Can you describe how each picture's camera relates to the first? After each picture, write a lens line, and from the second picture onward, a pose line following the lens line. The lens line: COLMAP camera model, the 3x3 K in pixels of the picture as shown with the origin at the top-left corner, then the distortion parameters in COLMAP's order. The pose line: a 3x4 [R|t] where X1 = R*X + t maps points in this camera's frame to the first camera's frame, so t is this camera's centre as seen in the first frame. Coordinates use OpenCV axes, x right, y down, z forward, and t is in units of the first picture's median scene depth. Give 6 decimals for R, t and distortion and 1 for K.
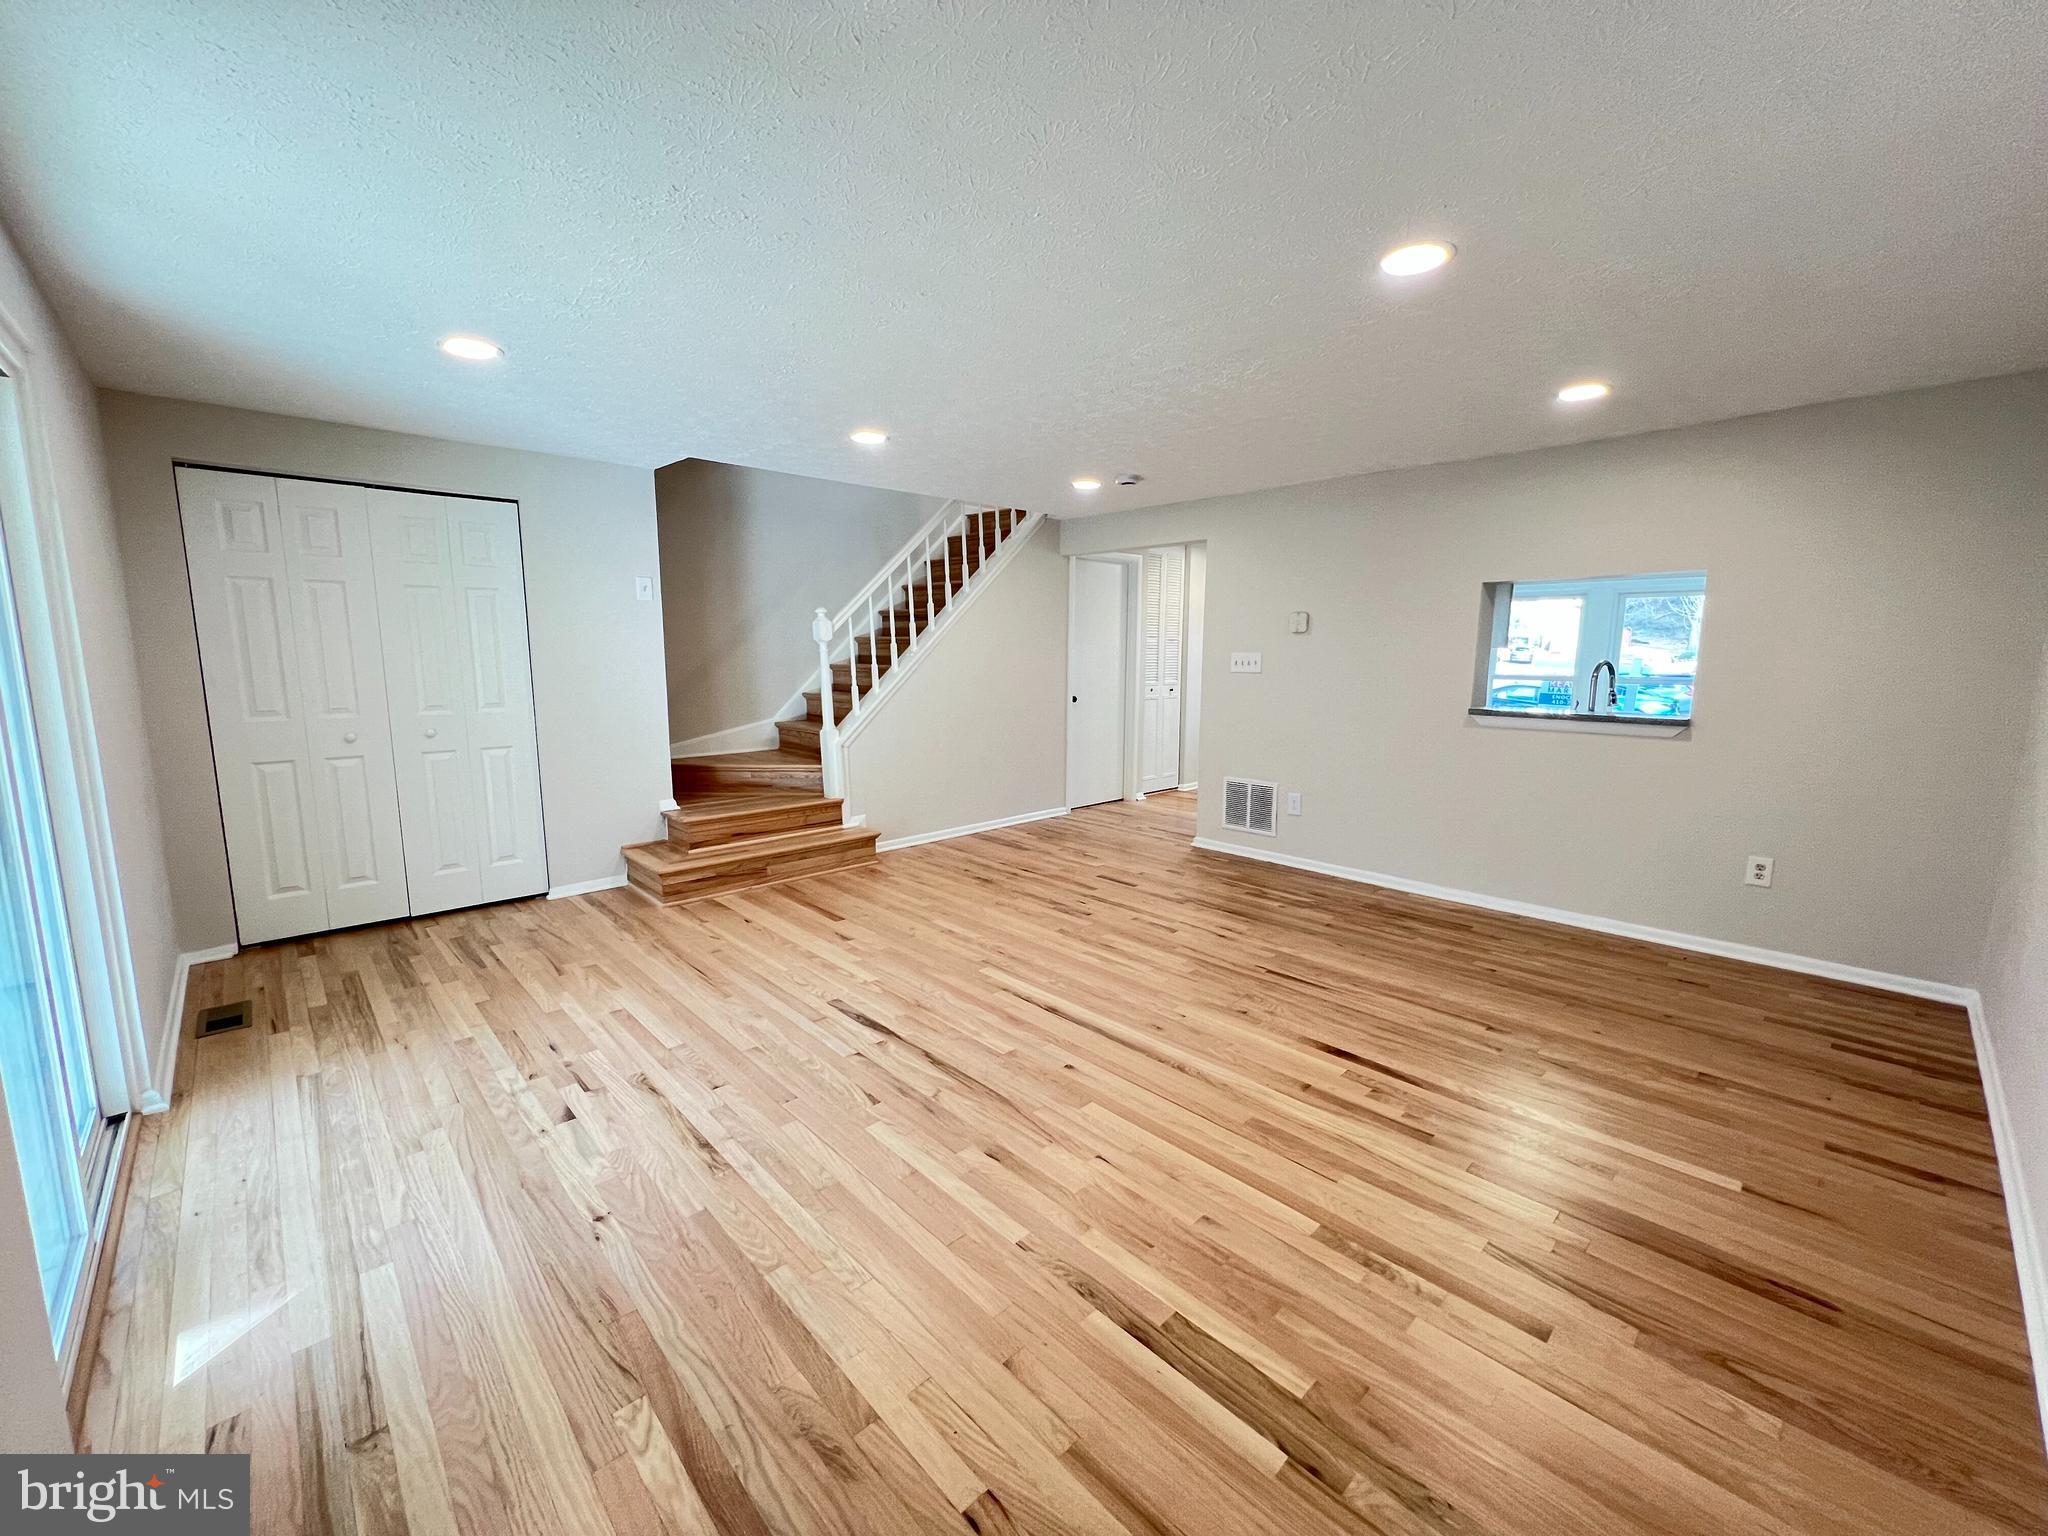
lens RADIAL K [[821.0, 0, 1020.3], [0, 821.0, 765.6], [0, 0, 1]] dist [-0.000488, -0.000111]
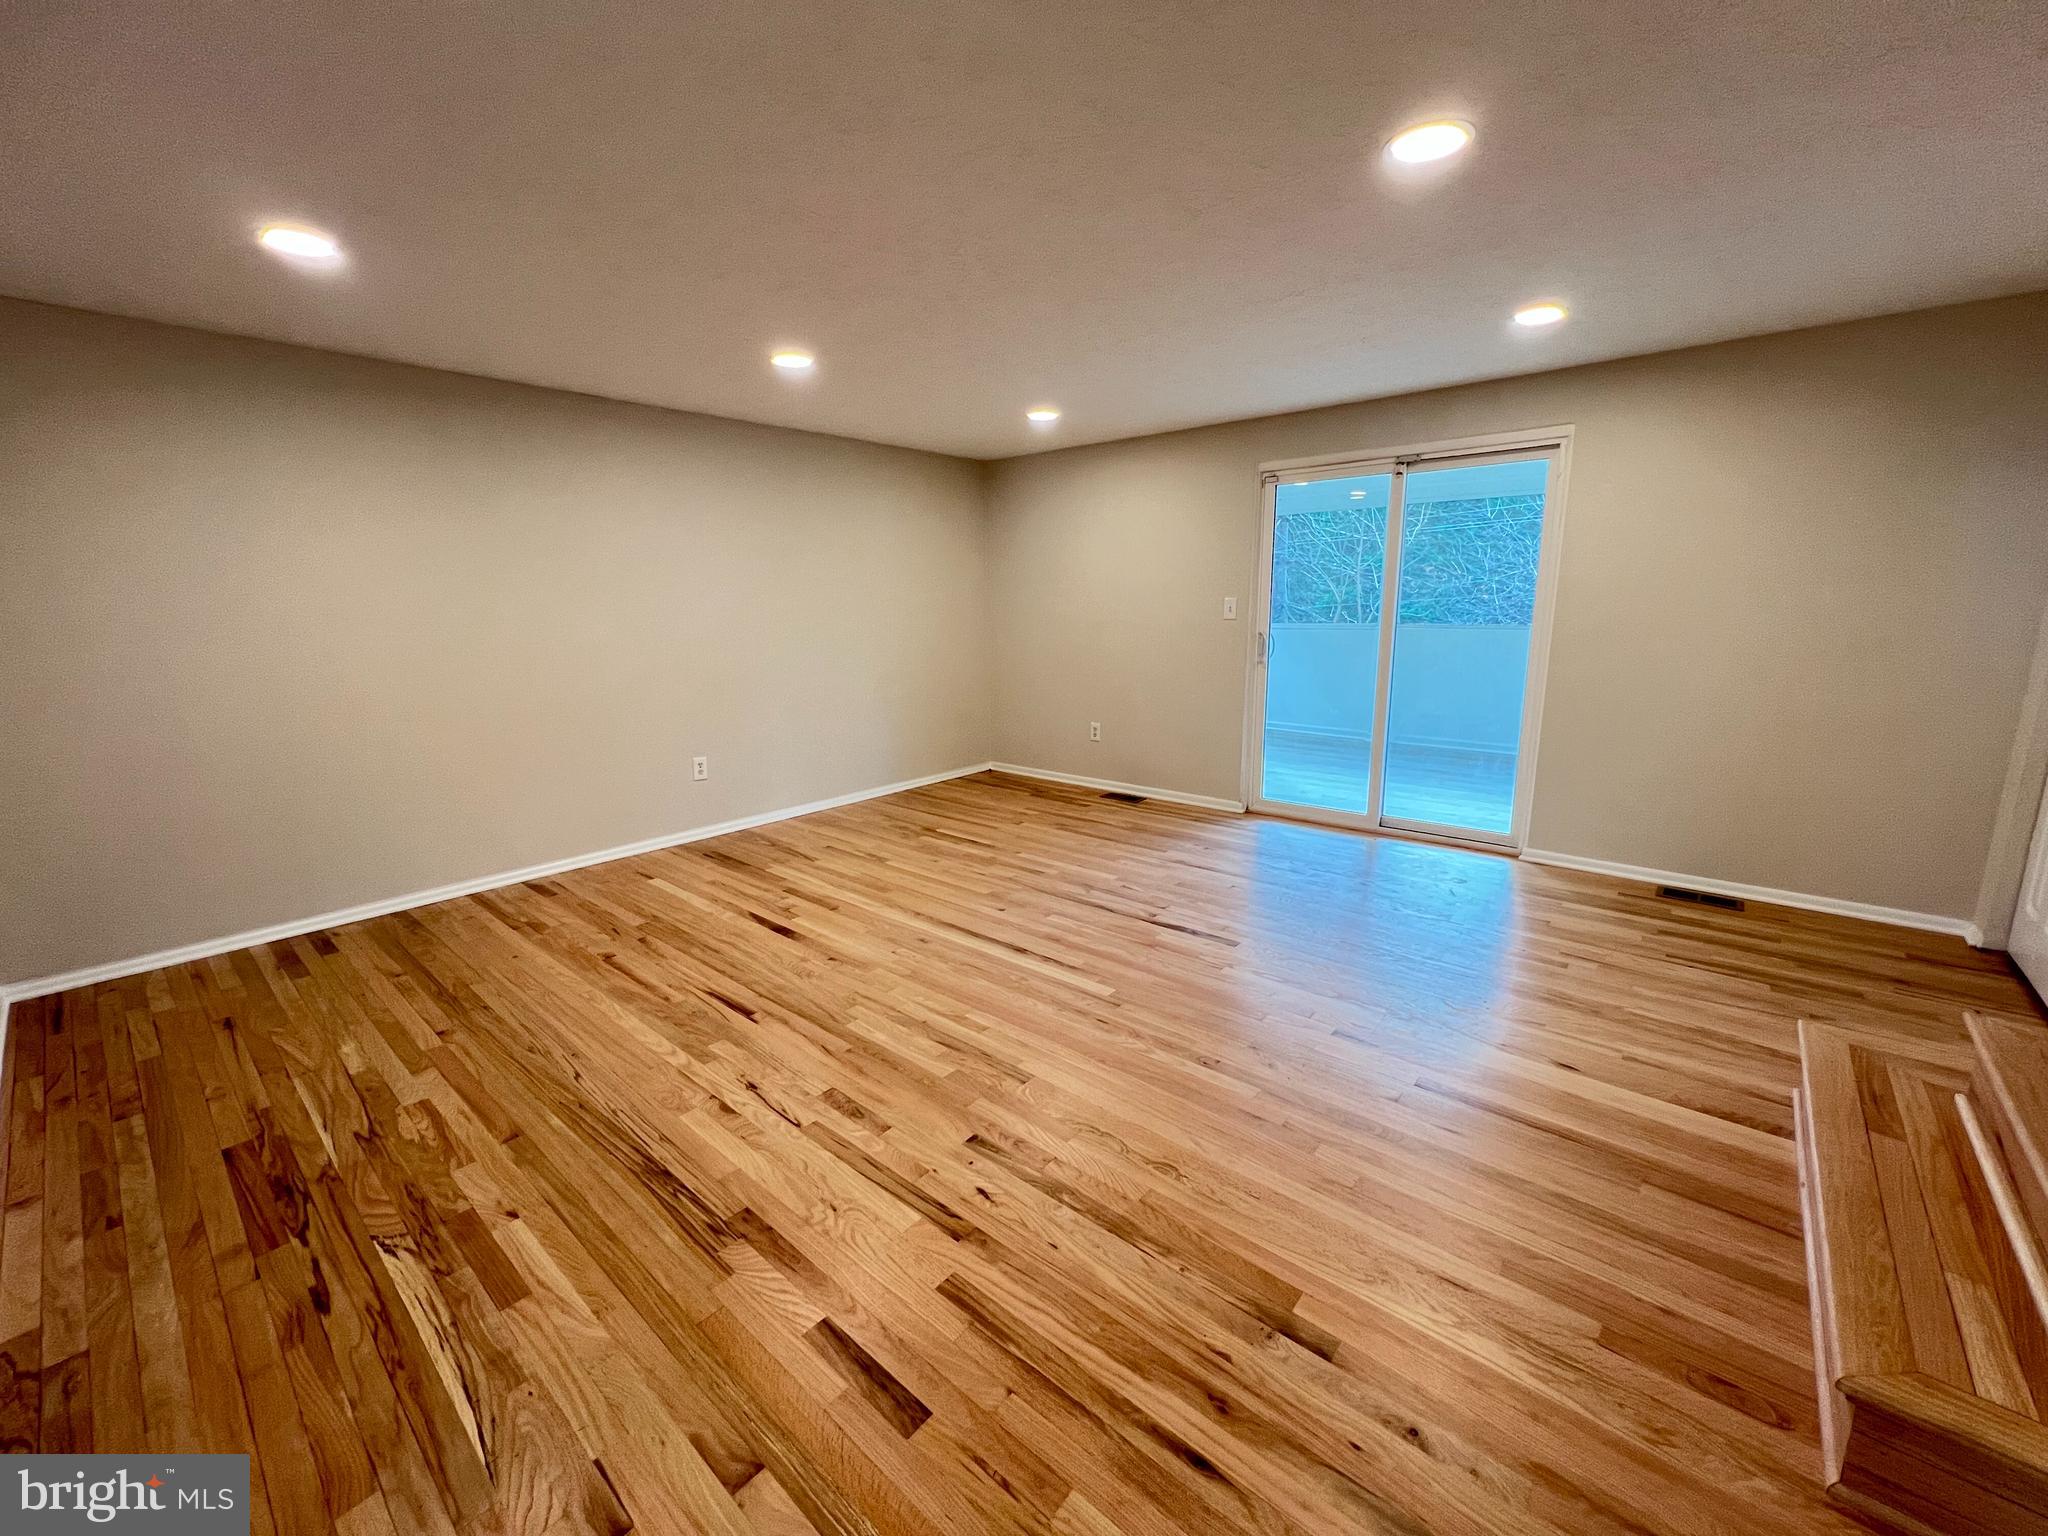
lens RADIAL K [[821.0, 0, 1012.6], [0, 821.0, 767.6], [0, 0, 1]] dist [-0.000488, -0.000111]
pose [[-0.995785, 0.026429, -0.087832, 0.131123], [-0.004994, 0.940543, 0.339638, -0.264349], [0.091586, 0.338645, -0.936446, 1.870549]]
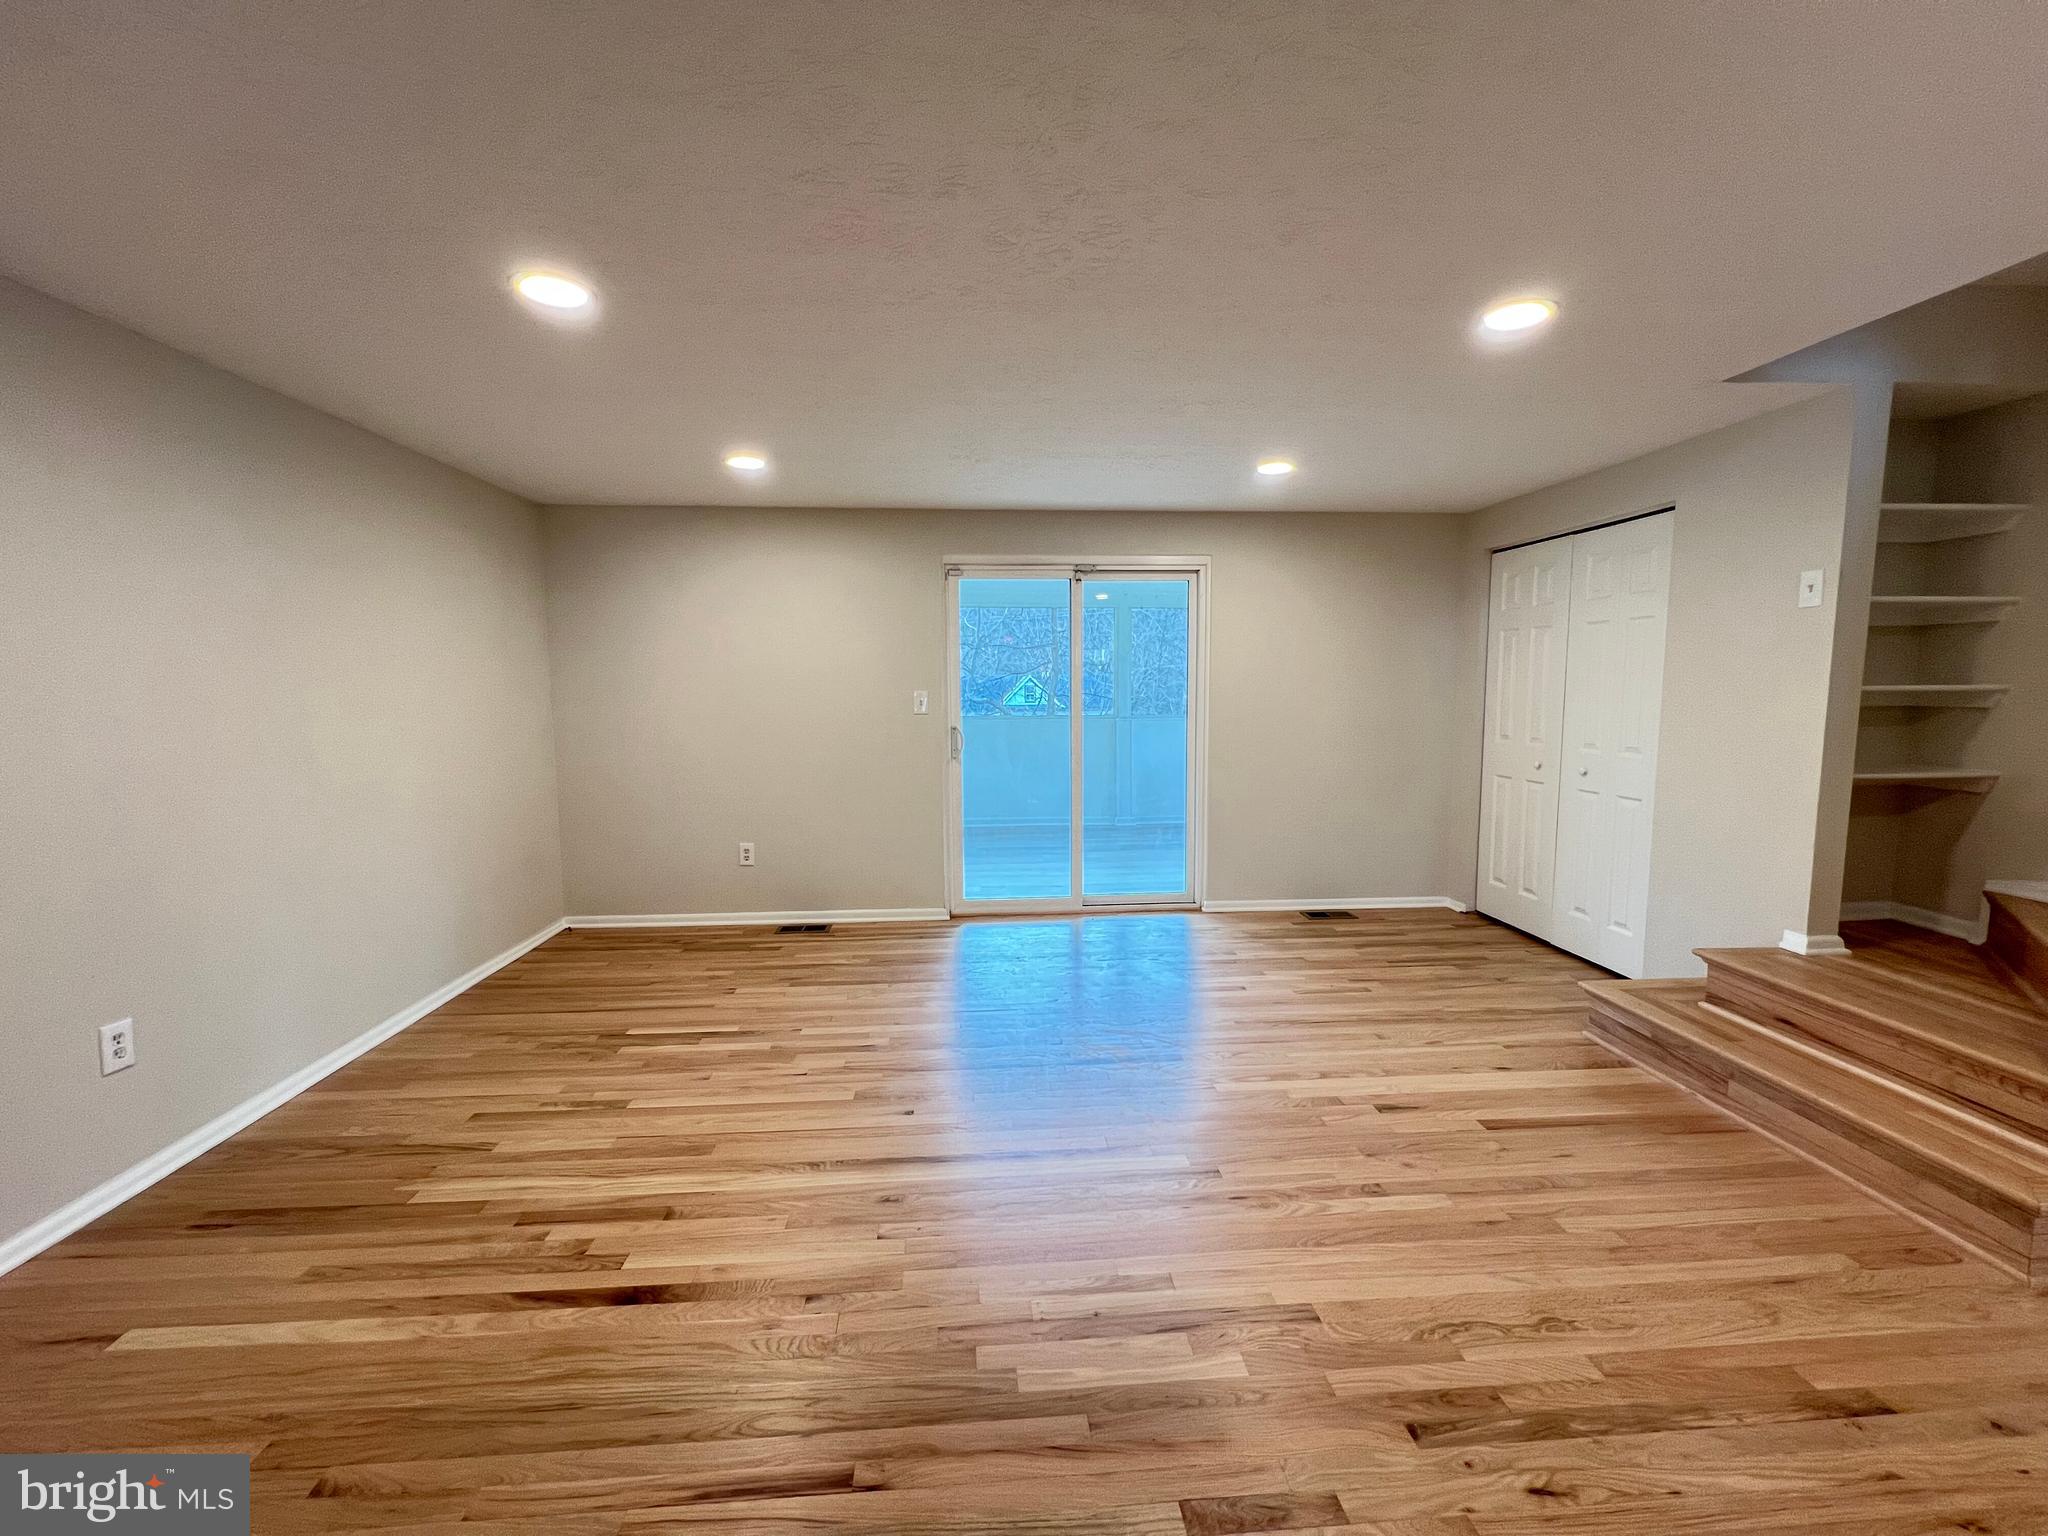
lens RADIAL K [[821.0, 0, 1020.9], [0, 821.0, 767.7], [0, 0, 1]] dist [-0.000488, -0.000111]
pose [[-0.634906, 0.075430, -0.768898, 0.595774], [-0.108660, 0.976612, 0.185532, -0.196468], [0.764910, 0.201343, -0.611861, 1.386352]]
